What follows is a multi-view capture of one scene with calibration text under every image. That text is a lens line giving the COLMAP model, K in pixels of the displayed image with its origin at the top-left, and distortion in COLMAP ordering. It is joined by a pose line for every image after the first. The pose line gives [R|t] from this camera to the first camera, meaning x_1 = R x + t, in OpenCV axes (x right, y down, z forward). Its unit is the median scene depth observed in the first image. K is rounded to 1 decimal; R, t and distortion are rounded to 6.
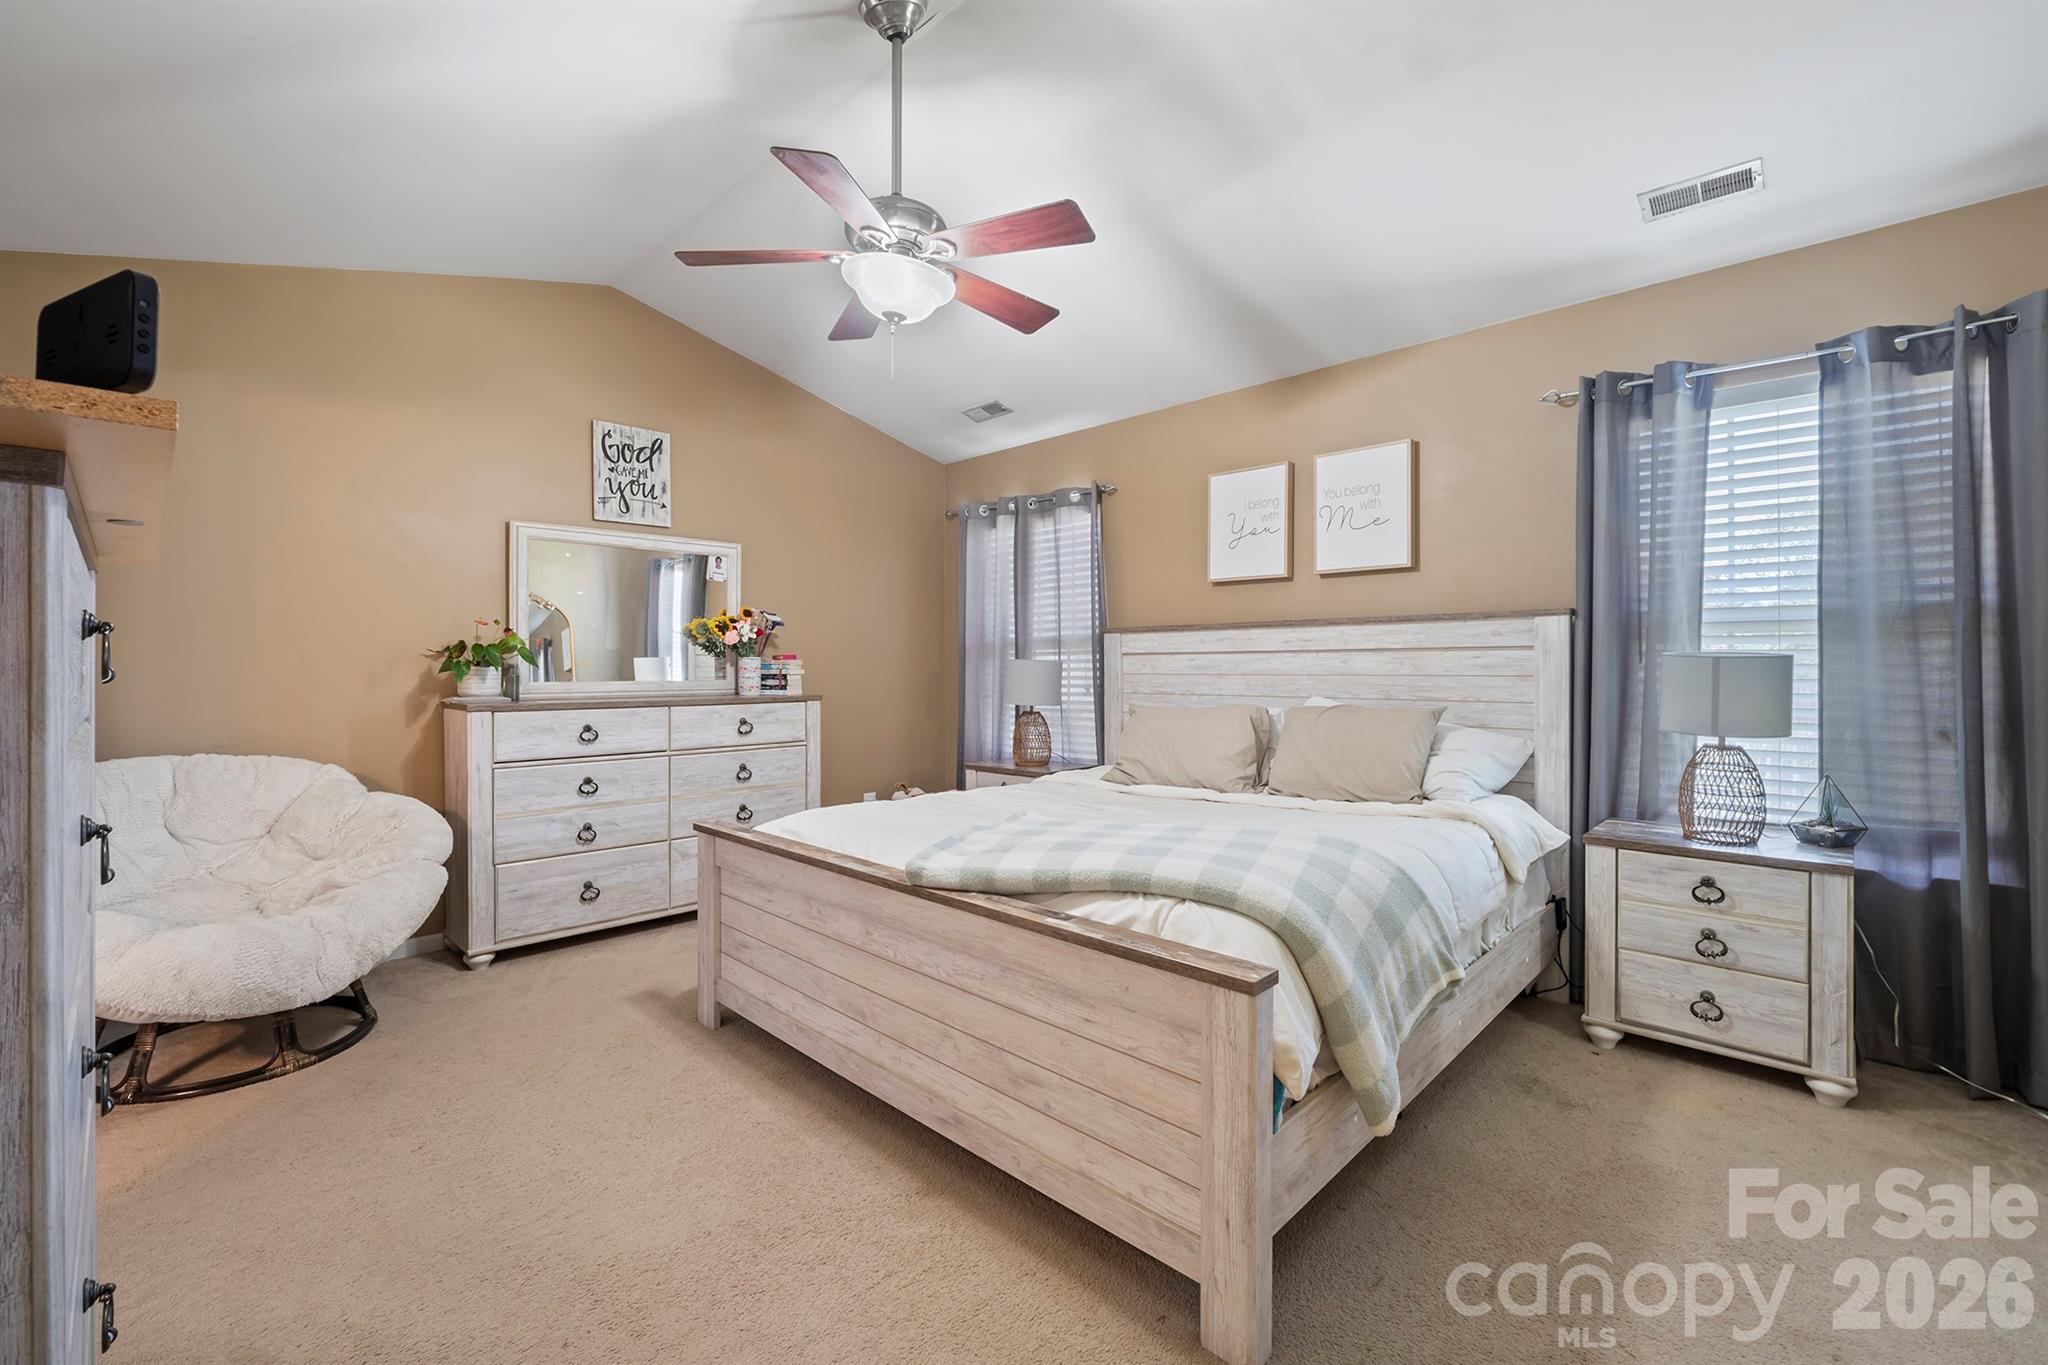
lens RADIAL K [[870.7, 0, 1027.9], [0, 870.7, 665.2], [0, 0, 1]] dist [-0.004184, -0.000332]
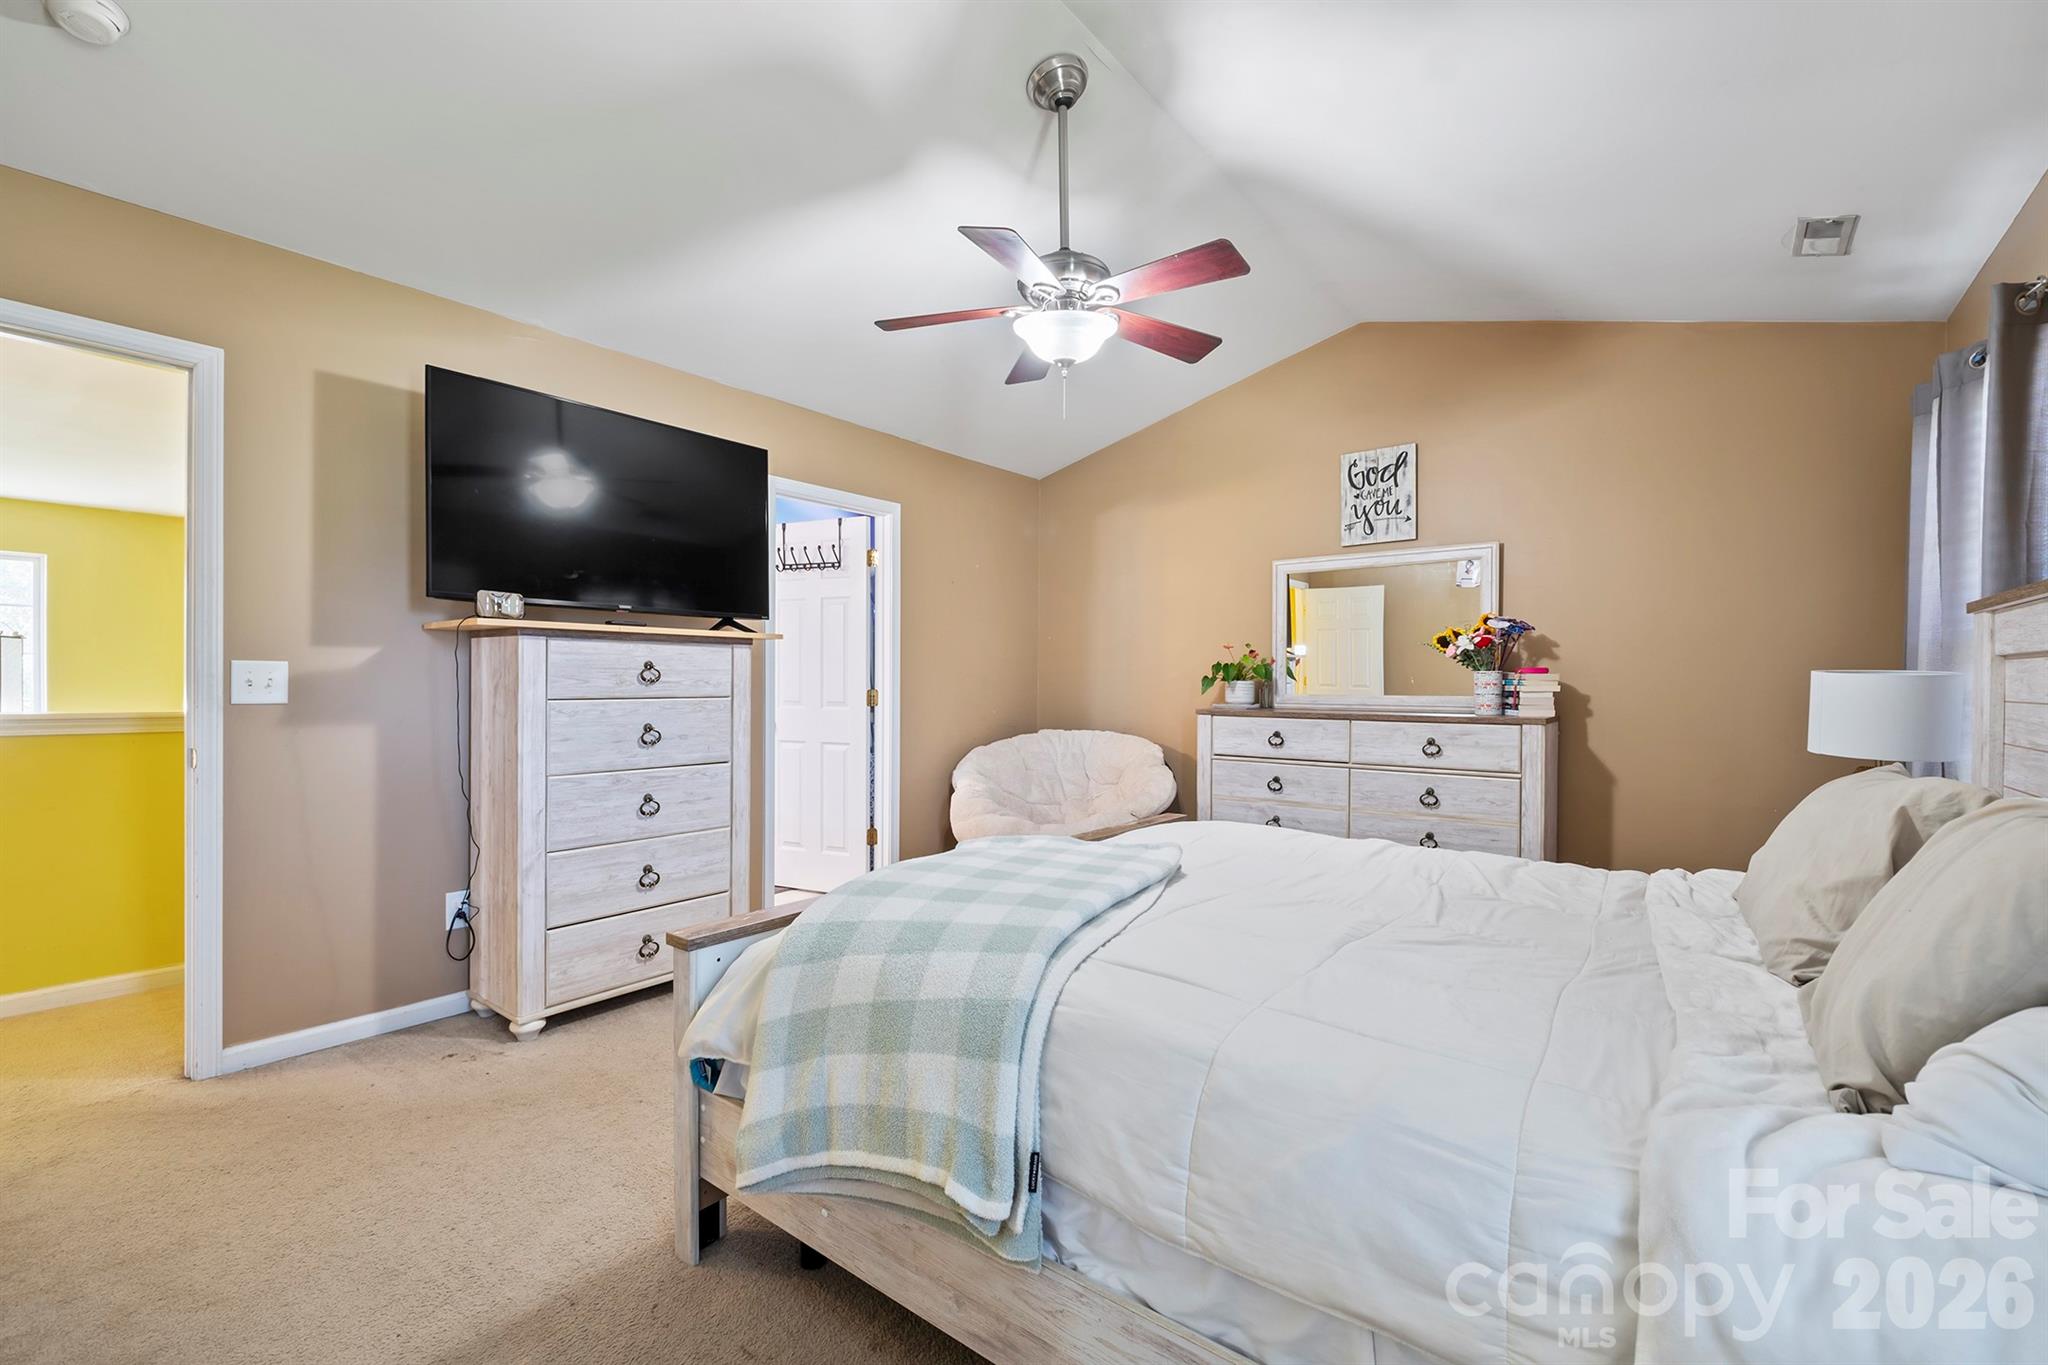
lens RADIAL K [[862.5, 0, 1017.4], [0, 862.5, 683.2], [0, 0, 1]] dist [-0.007129, -0.000222]
pose [[0.098772, 0.004415, -0.995100, 0.524787], [-0.004237, 0.999983, 0.004017, 0.001614], [0.995101, 0.003820, 0.098789, 0.476471]]
